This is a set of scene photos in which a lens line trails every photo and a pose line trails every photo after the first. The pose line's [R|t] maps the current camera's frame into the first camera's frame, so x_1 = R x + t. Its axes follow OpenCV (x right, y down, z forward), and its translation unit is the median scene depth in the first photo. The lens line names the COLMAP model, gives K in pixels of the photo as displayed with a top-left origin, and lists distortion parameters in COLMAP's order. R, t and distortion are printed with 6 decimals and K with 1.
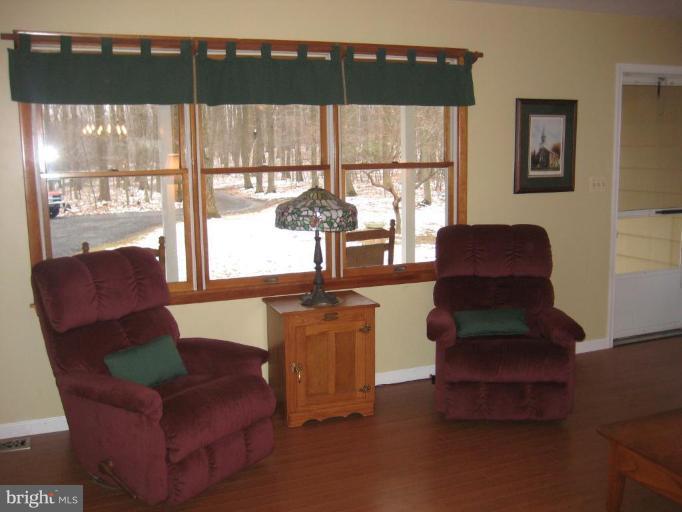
lens RADIAL K [[607.8, 0, 341.0], [0, 607.8, 256.0], [0, 0, 1]] dist [-0.173999, 0.241662]
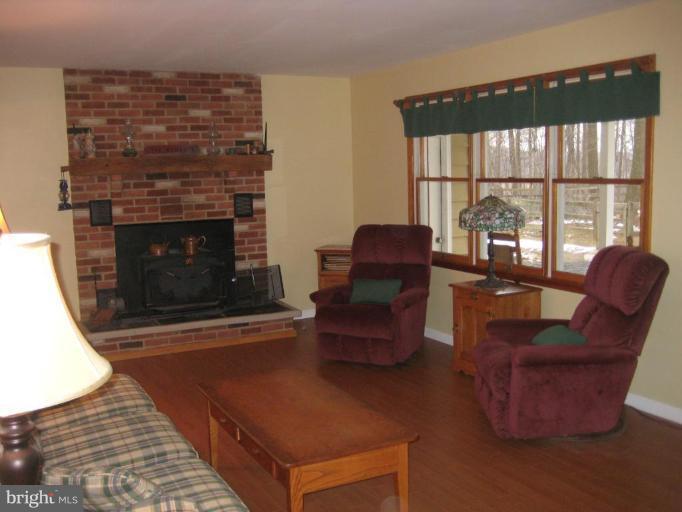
lens RADIAL K [[607.8, 0, 341.0], [0, 607.8, 256.0], [0, 0, 1]] dist [-0.173999, 0.241662]
pose [[0.231908, 0.146577, -0.961631, 1.051329], [-0.142846, 0.982996, 0.115385, -0.083615], [0.962192, 0.110607, 0.248902, 0.366290]]
